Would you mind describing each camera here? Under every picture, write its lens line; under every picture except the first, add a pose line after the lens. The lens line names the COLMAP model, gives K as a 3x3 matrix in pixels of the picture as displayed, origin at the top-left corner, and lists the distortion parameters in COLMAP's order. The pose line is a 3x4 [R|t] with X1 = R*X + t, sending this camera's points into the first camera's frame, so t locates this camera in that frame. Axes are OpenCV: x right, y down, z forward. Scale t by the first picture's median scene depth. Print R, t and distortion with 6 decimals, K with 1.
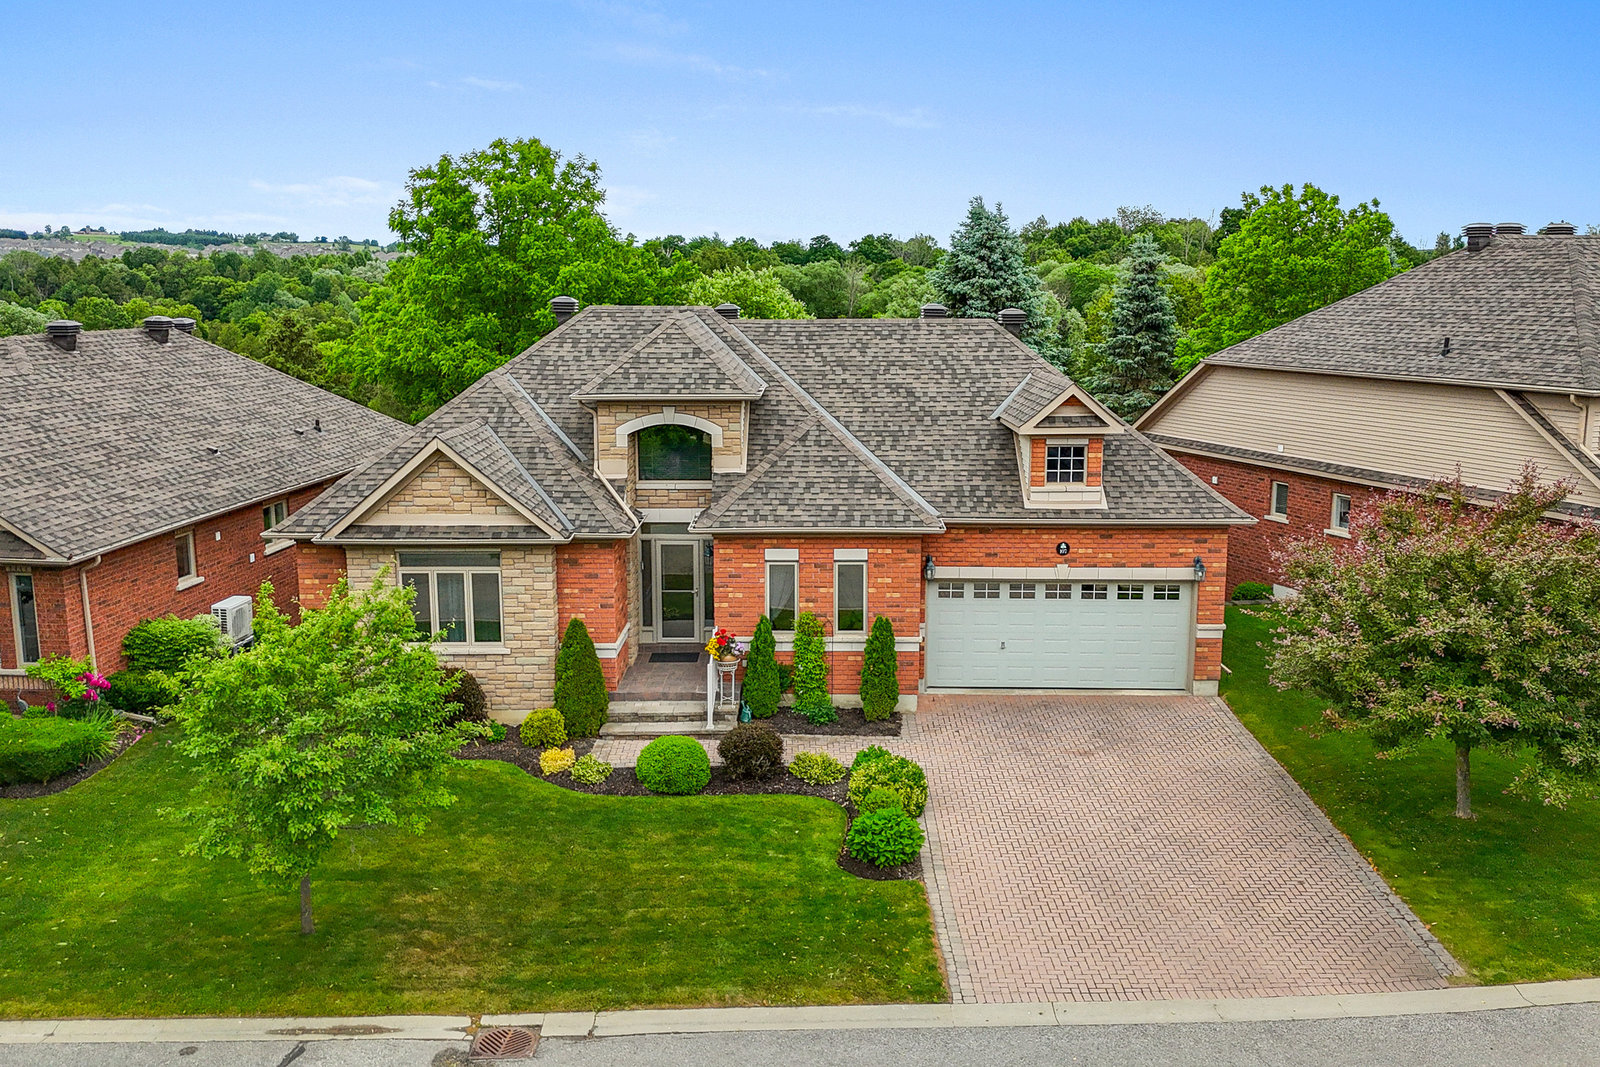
lens RADIAL K [[1344.9, 0, 838.9], [0, 1344.9, 531.3], [0, 0, 1]] dist [0.050417, -0.009305]
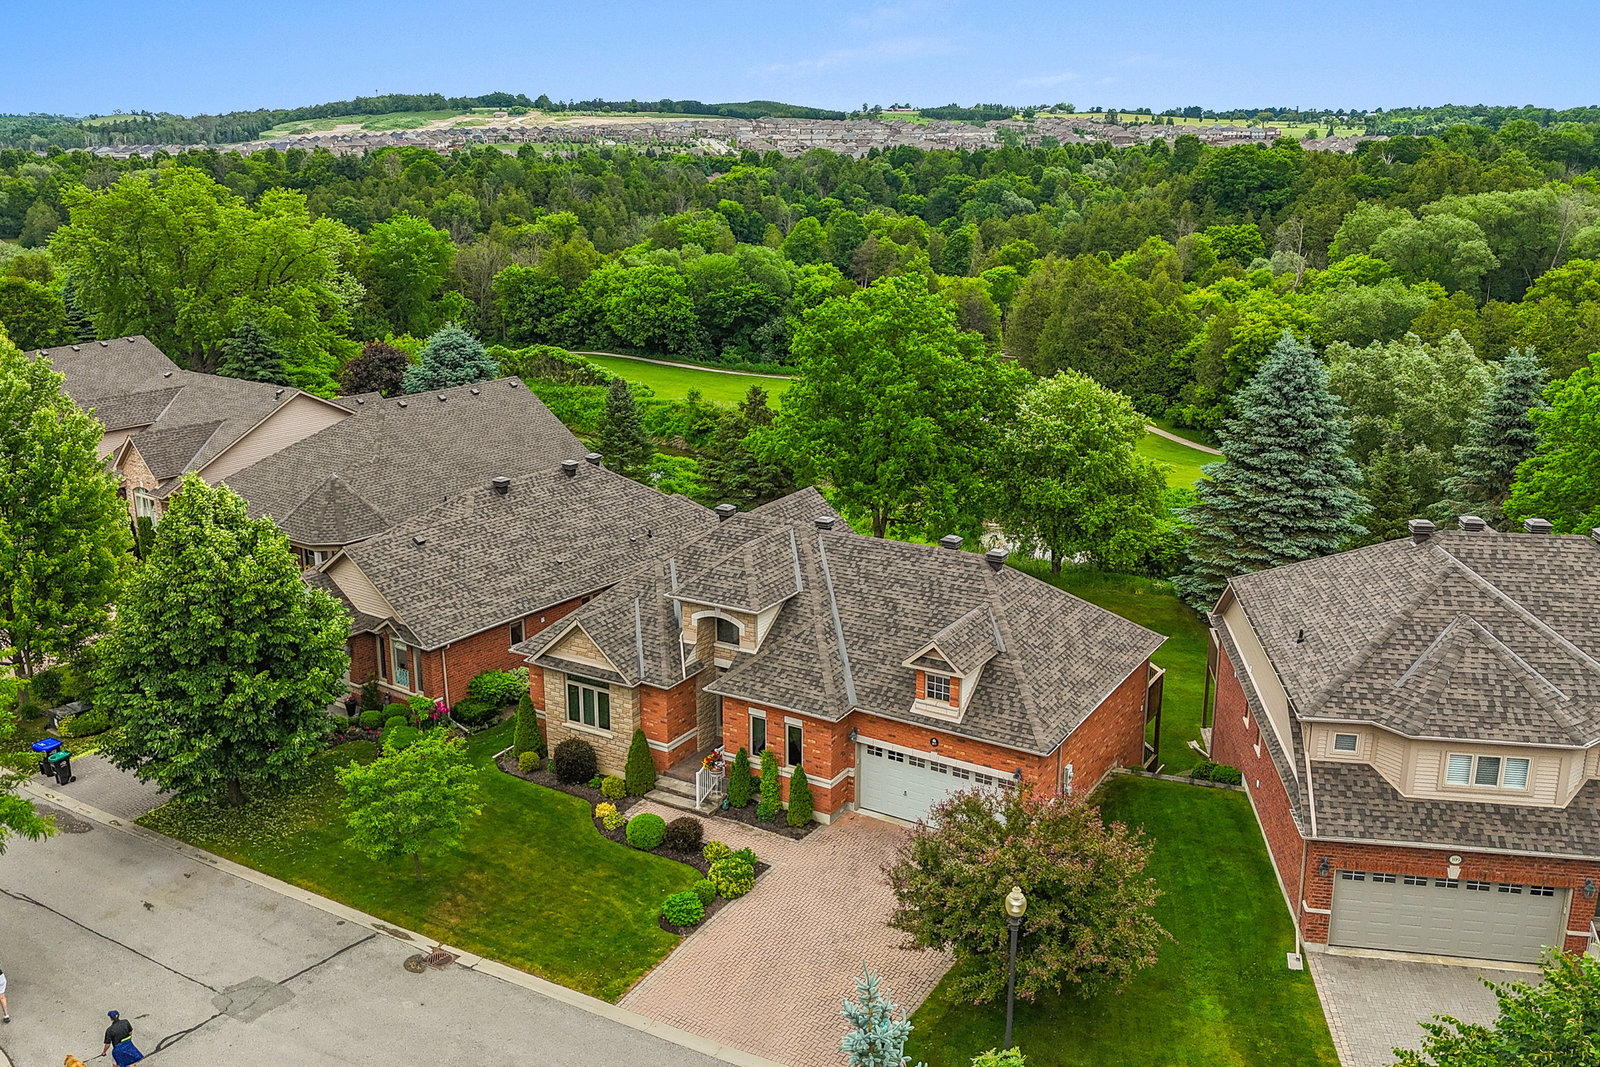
lens RADIAL K [[1324.6, 0, 800.0], [0, 1324.6, 533.5], [0, 0, 1]] dist [0.078871, -0.002076]
pose [[0.856943, 0.139195, -0.496260, 0.749378], [-0.099576, 0.989414, 0.105571, -0.362722], [0.505702, -0.041053, 0.861731, -0.343698]]
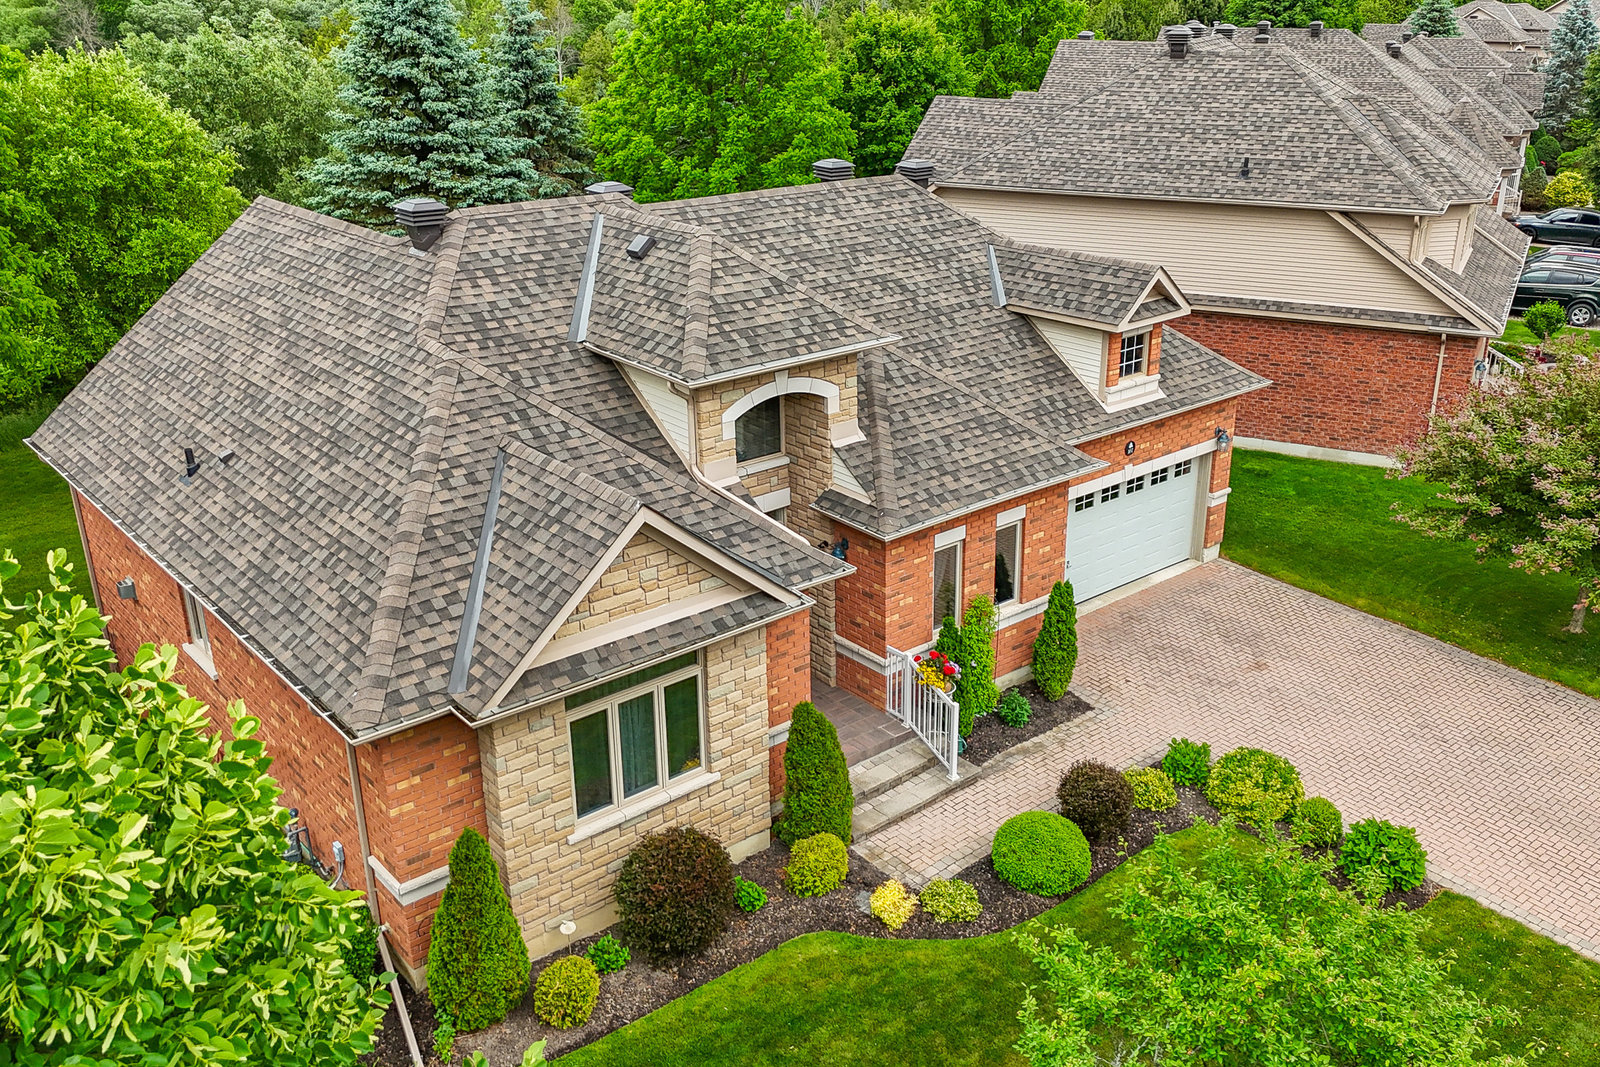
lens RADIAL K [[1344.9, 0, 838.9], [0, 1344.9, 531.3], [0, 0, 1]] dist [0.050417, -0.009305]
pose [[0.766402, -0.244435, 0.594037, -0.542478], [0.119814, 0.962938, 0.241652, -0.178176], [-0.631088, -0.114029, 0.767284, 0.426710]]
